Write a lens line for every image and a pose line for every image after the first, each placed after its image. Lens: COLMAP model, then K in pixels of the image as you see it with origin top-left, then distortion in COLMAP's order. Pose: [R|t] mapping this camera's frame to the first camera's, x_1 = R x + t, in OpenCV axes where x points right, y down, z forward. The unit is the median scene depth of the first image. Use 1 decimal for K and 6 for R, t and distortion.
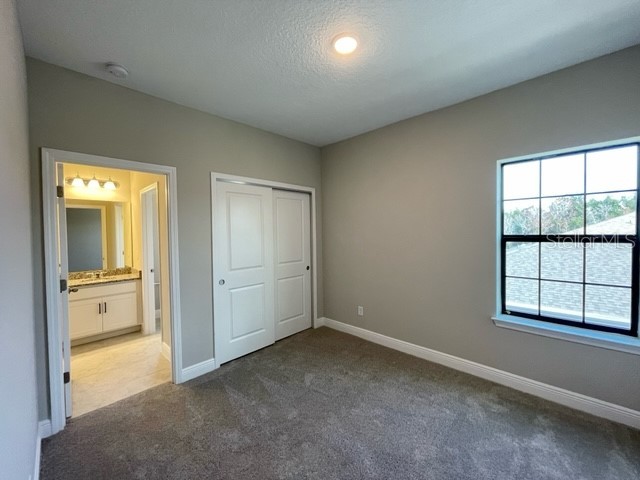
lens RADIAL K [[260.7, 0, 320.7], [0, 260.7, 240.1], [0, 0, 1]] dist [-0.002891, 0.001571]
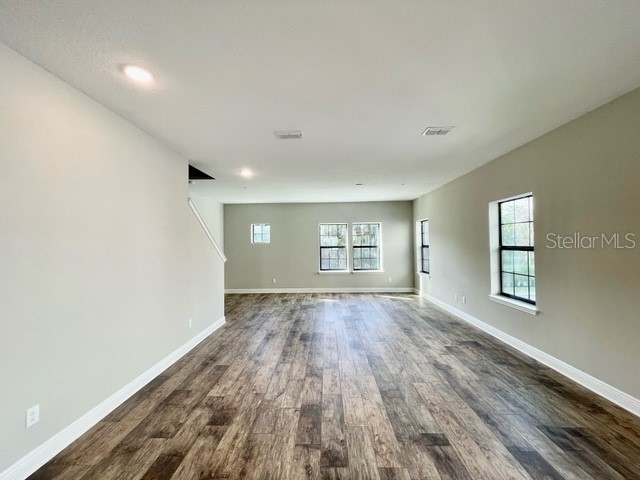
lens RADIAL K [[260.7, 0, 322.5], [0, 260.7, 241.6], [0, 0, 1]] dist [-0.002891, 0.001571]
pose [[0.680679, -0.006305, -0.732554, 1.308288], [-0.017824, 0.999524, -0.025165, 0.014351], [0.732365, 0.030186, 0.680243, -1.058193]]
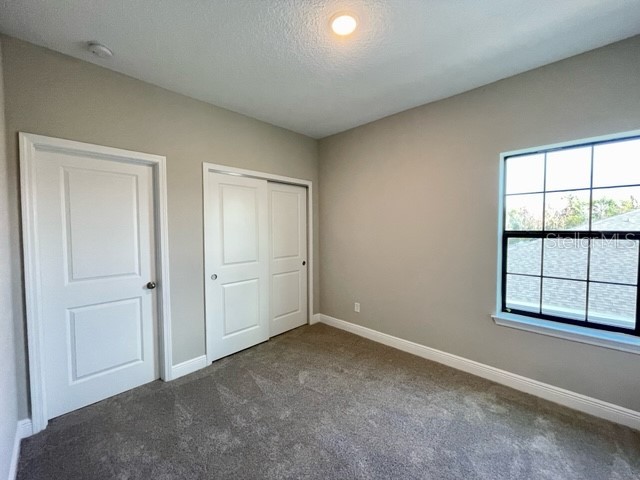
lens RADIAL K [[260.7, 0, 320.3], [0, 260.7, 240.3], [0, 0, 1]] dist [-0.002891, 0.001571]
pose [[0.999934, 0.009329, 0.006666, 0.008997], [-0.009436, 0.999823, 0.016268, 0.007772], [-0.006514, -0.016330, 0.999845, 0.040468]]
